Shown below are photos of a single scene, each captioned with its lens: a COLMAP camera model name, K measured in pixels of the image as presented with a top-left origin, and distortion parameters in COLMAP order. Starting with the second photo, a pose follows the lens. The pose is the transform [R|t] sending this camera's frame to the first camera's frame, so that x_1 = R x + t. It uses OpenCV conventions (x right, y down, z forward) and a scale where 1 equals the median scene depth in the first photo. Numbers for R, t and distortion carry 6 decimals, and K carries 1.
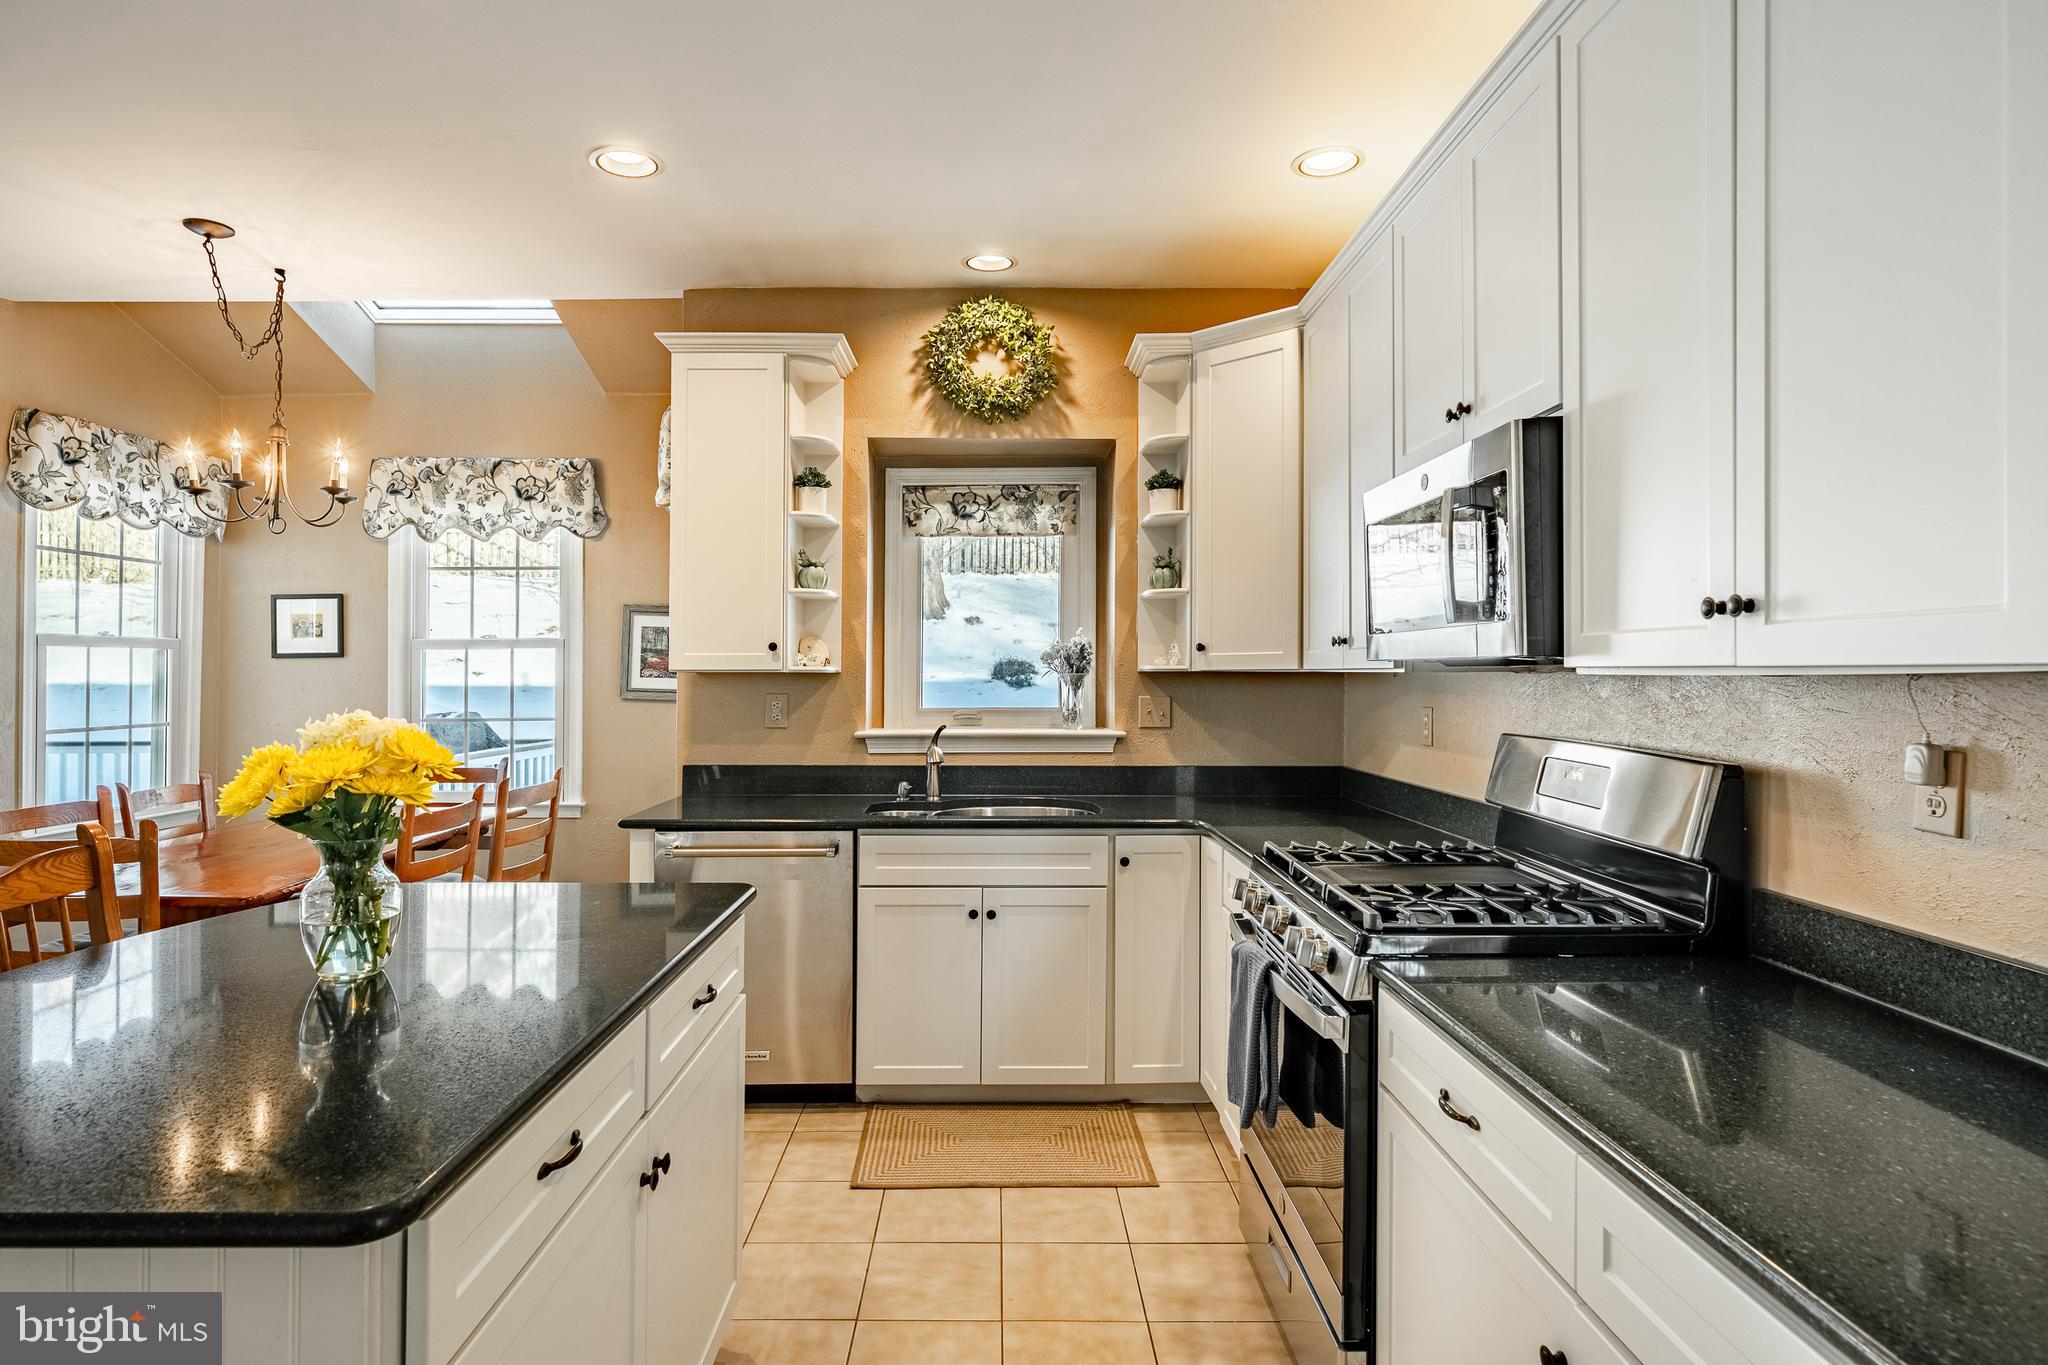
lens RADIAL K [[1075.8, 0, 1011.7], [0, 1075.8, 670.5], [0, 0, 1]] dist [-0.003637, 0.000462]
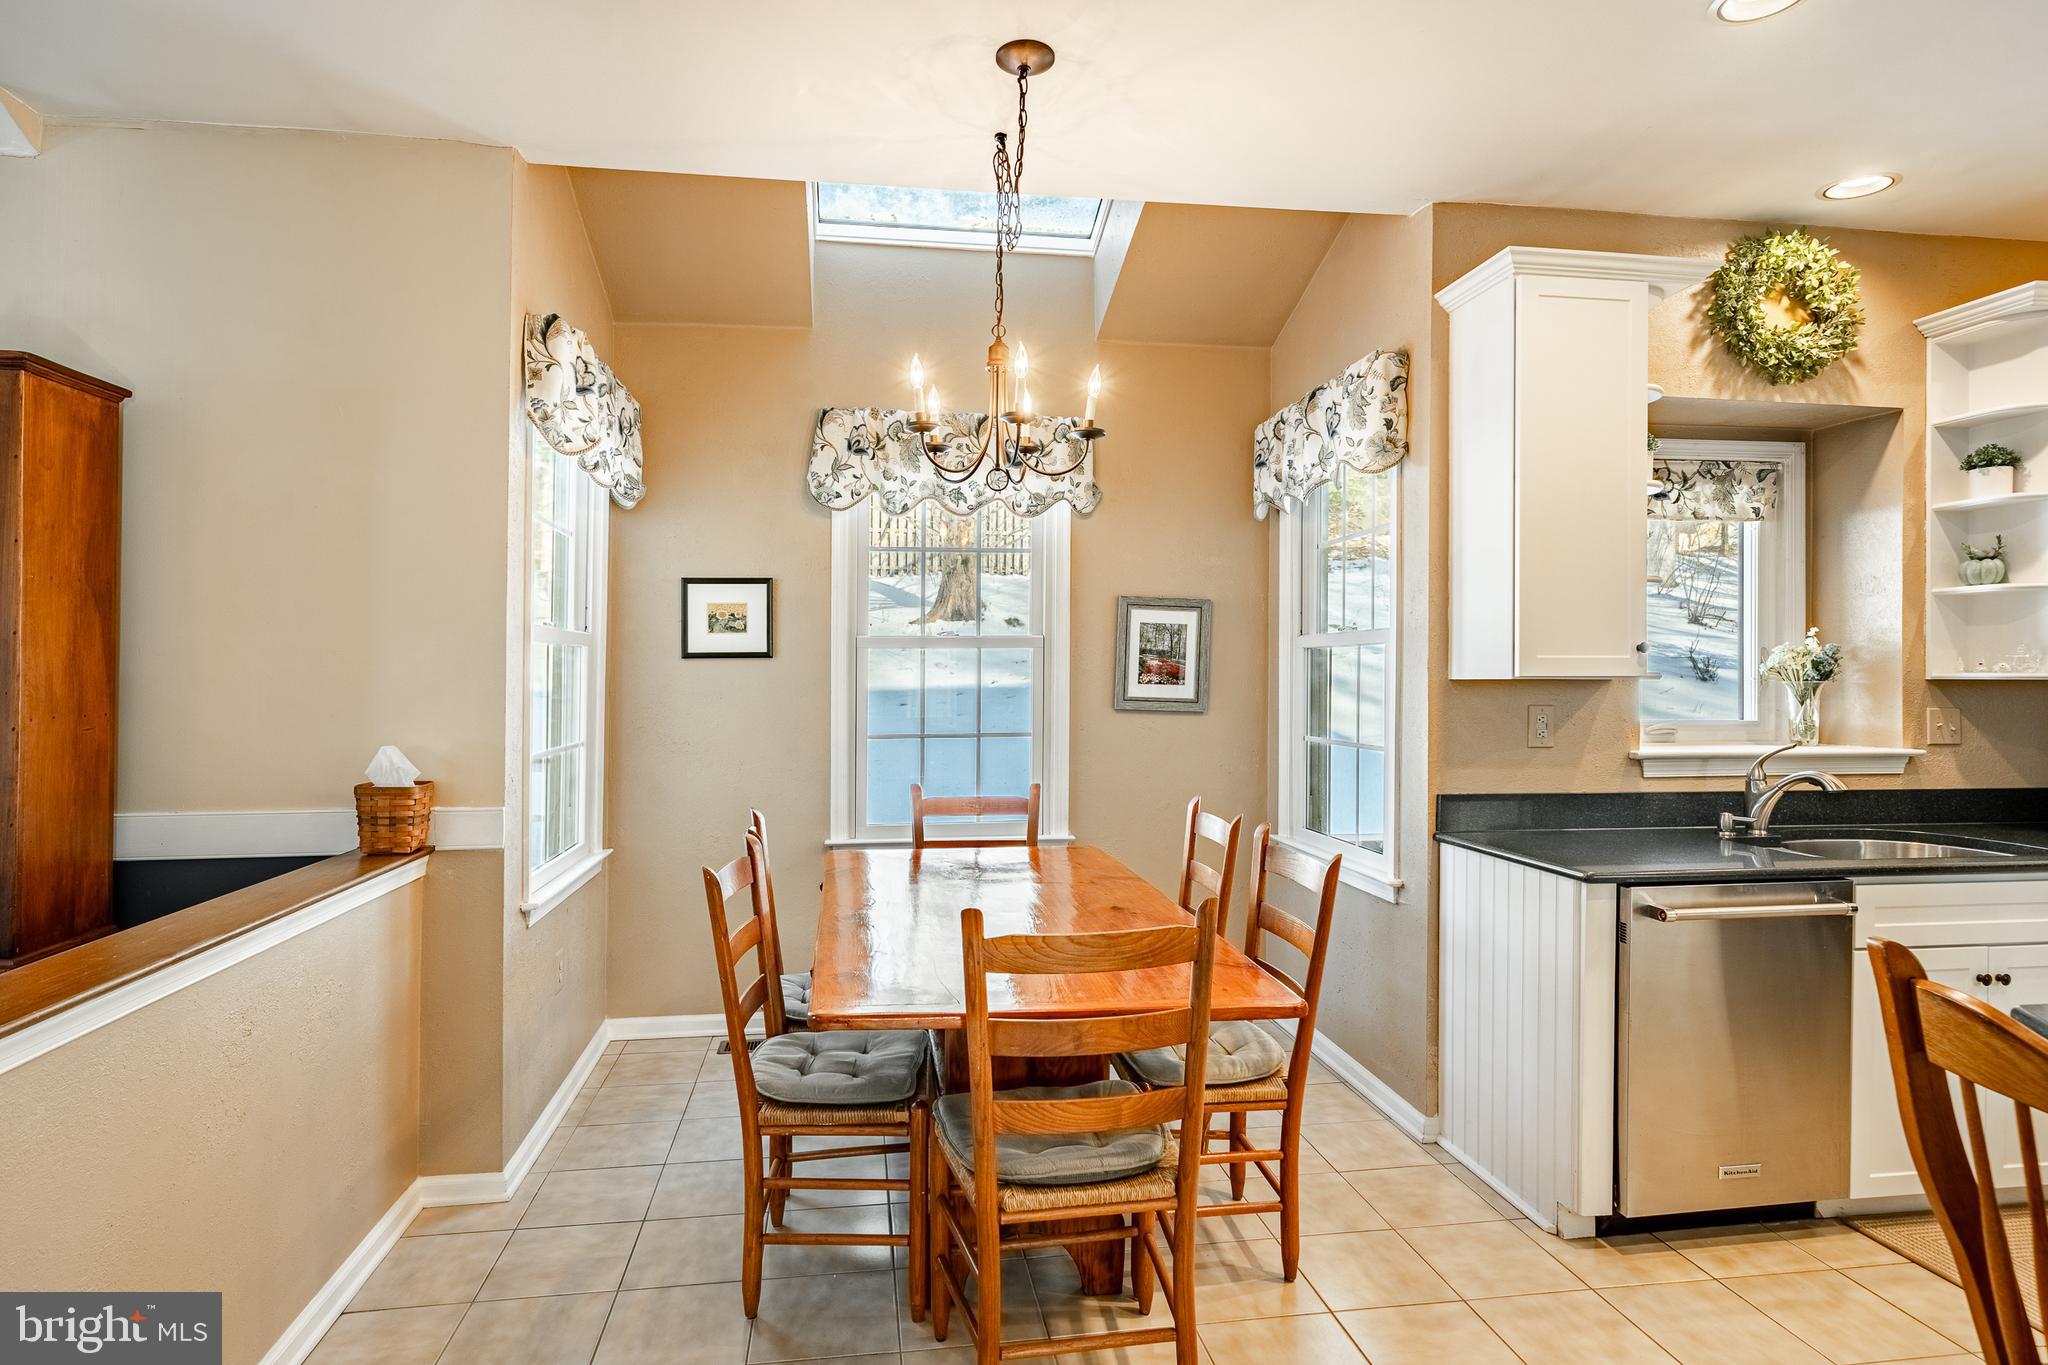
lens RADIAL K [[1075.8, 0, 1010.6], [0, 1075.8, 677.4], [0, 0, 1]] dist [-0.003637, 0.000462]
pose [[0.991268, 0.002604, 0.131838, -0.705553], [-0.002975, 0.999992, 0.002619, -0.000561], [-0.131830, -0.002989, 0.991268, 0.239318]]
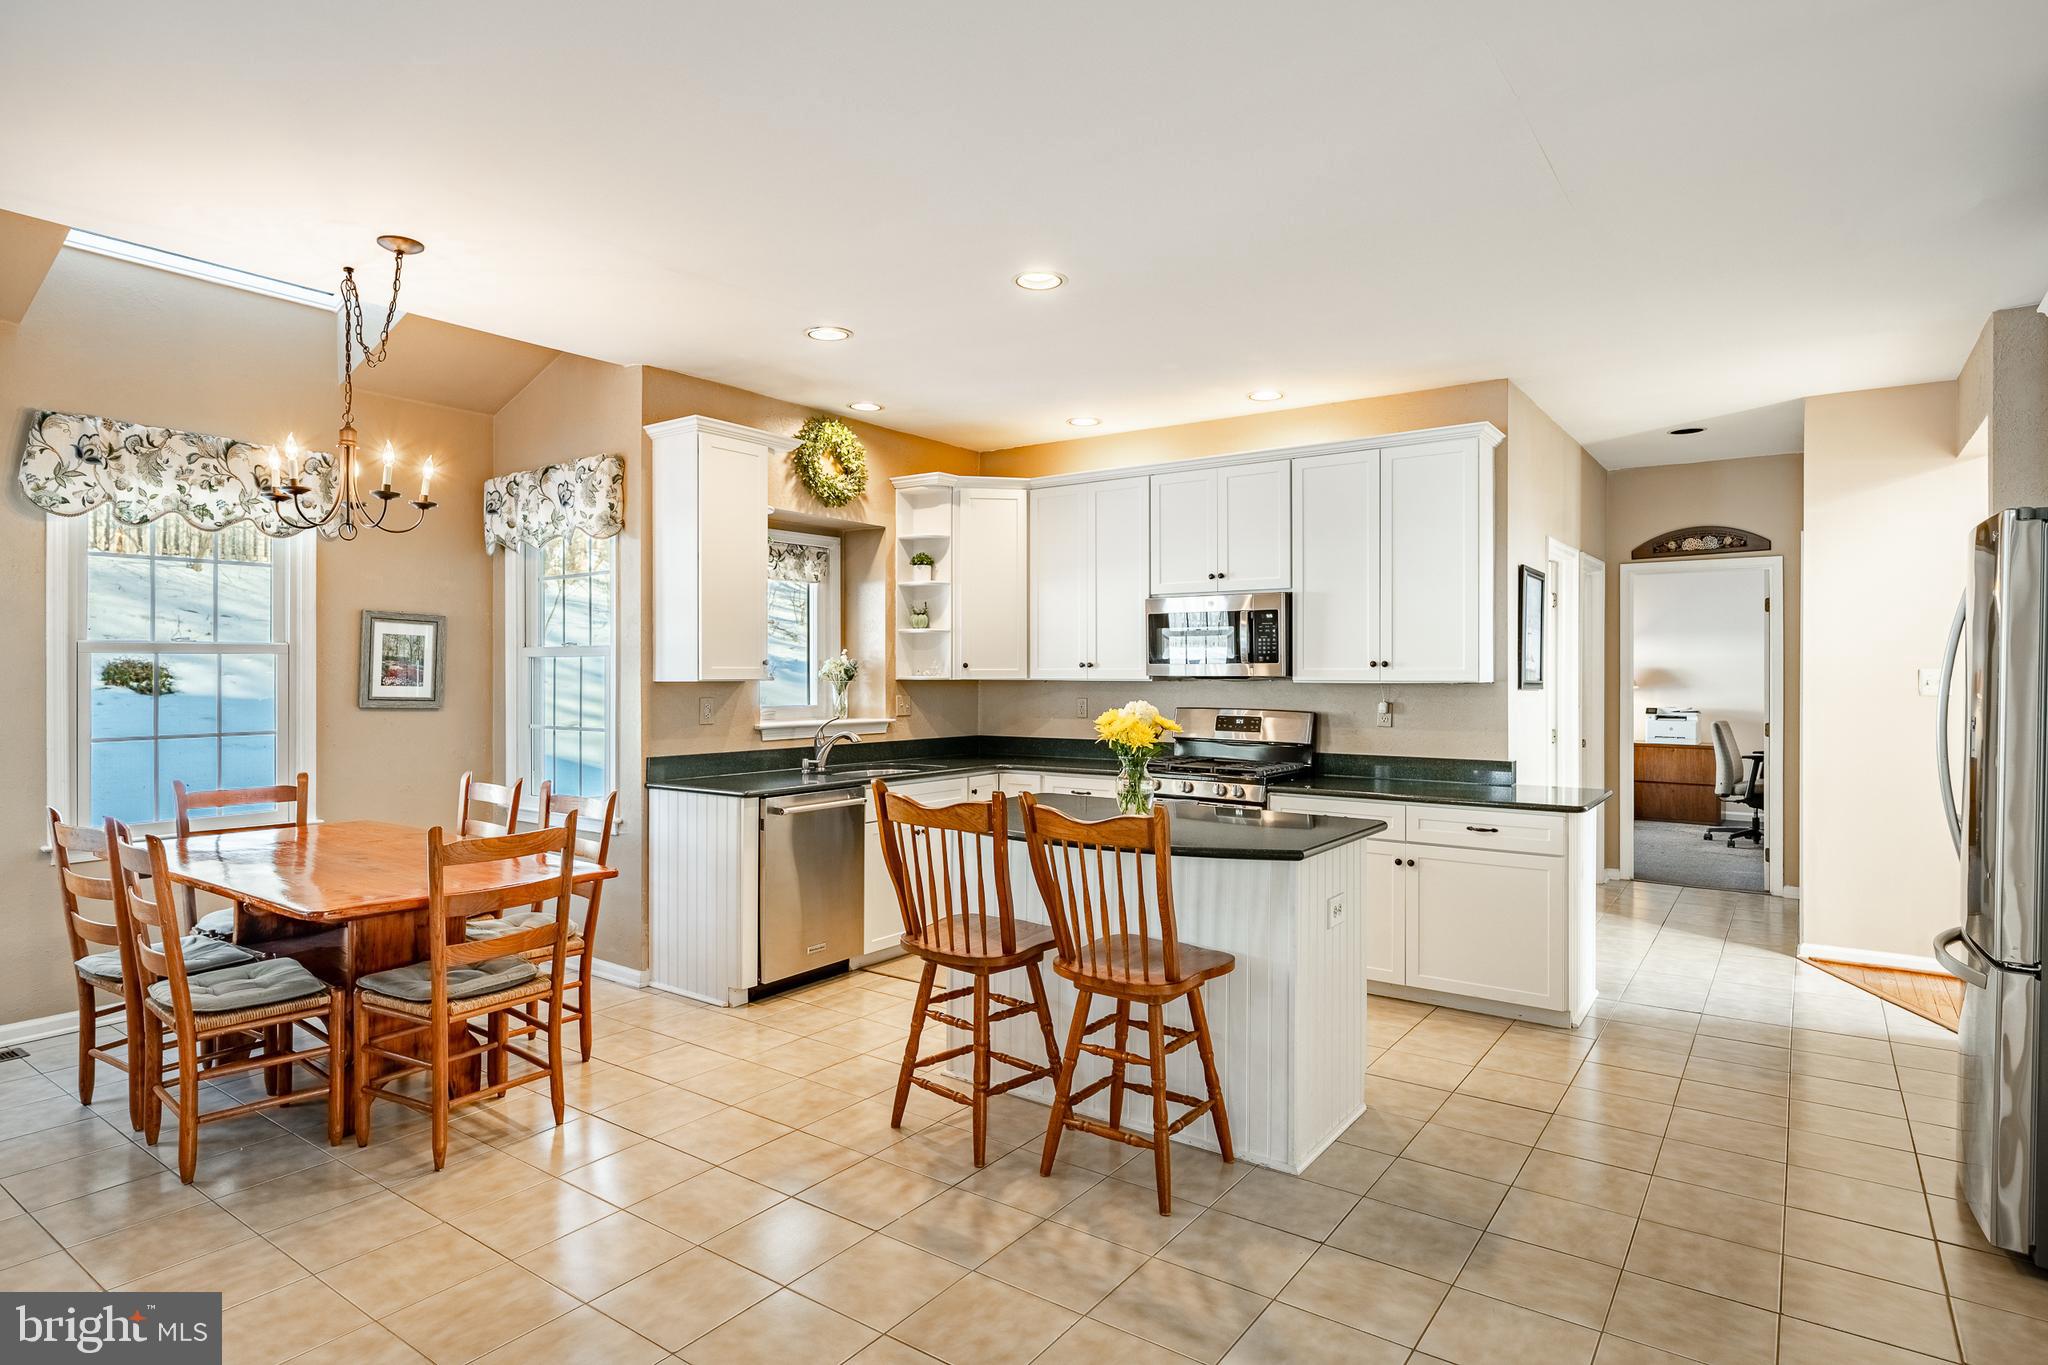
lens RADIAL K [[1075.8, 0, 990.5], [0, 1075.8, 683.2], [0, 0, 1]] dist [-0.003637, 0.000462]
pose [[0.606243, -0.005435, 0.795261, -1.005143], [-0.003037, 0.999954, 0.009149, -0.008056], [-0.795274, -0.007962, 0.606199, -0.044304]]
